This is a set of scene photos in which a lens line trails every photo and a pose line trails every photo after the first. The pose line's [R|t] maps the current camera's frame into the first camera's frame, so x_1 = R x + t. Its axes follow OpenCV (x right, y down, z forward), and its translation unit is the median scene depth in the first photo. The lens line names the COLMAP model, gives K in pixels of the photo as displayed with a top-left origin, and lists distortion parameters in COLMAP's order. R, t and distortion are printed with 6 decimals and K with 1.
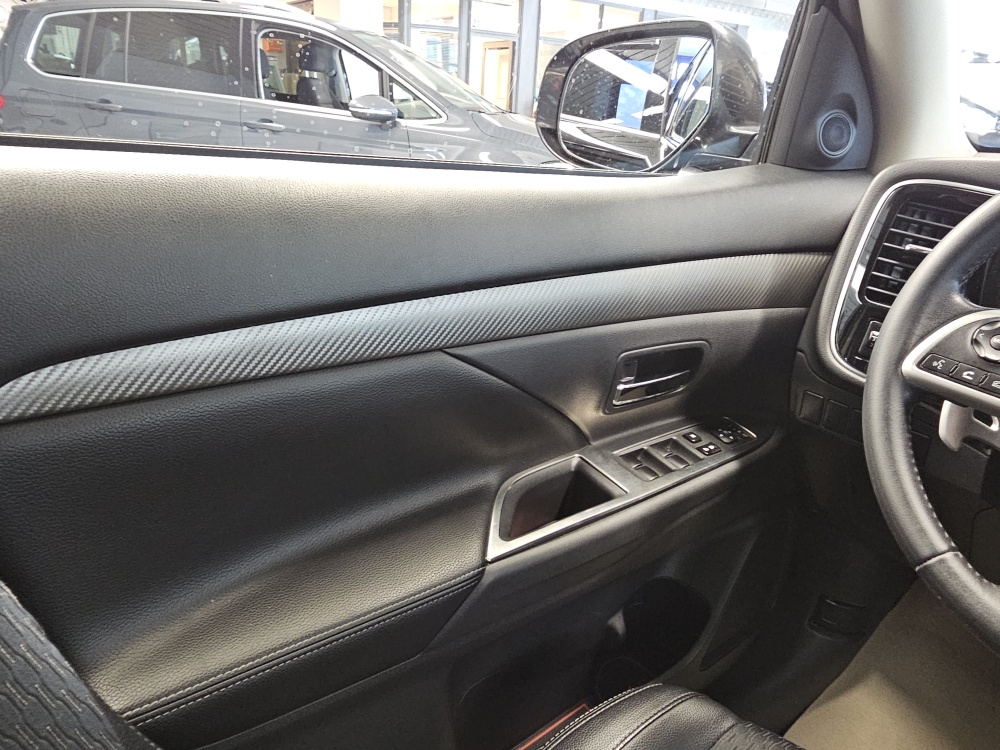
lens RADIAL K [[685.6, 0, 490.0], [0, 685.6, 368.2], [0, 0, 1]] dist [0.000679, 0.002058]
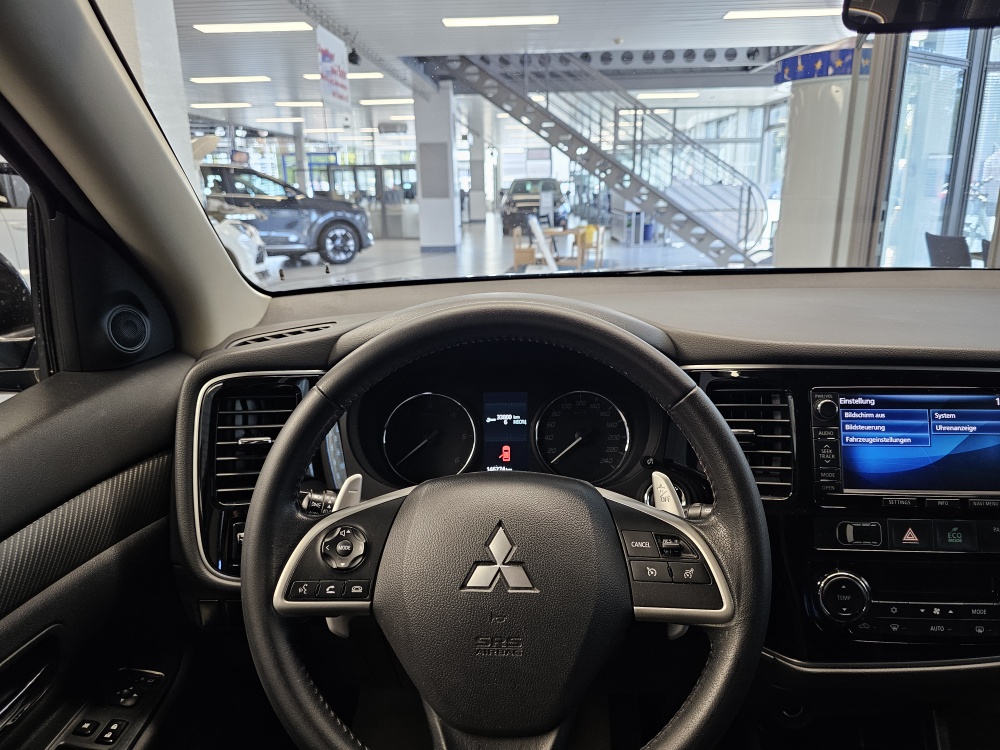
lens RADIAL K [[679.1, 0, 507.7], [0, 679.1, 375.5], [0, 0, 1]] dist [0.060786, -0.069593]
pose [[0.612348, -0.270982, 0.742697, 0.117864], [0.331374, 0.940893, 0.070081, -0.186646], [-0.717789, 0.203197, 0.665951, 0.031167]]
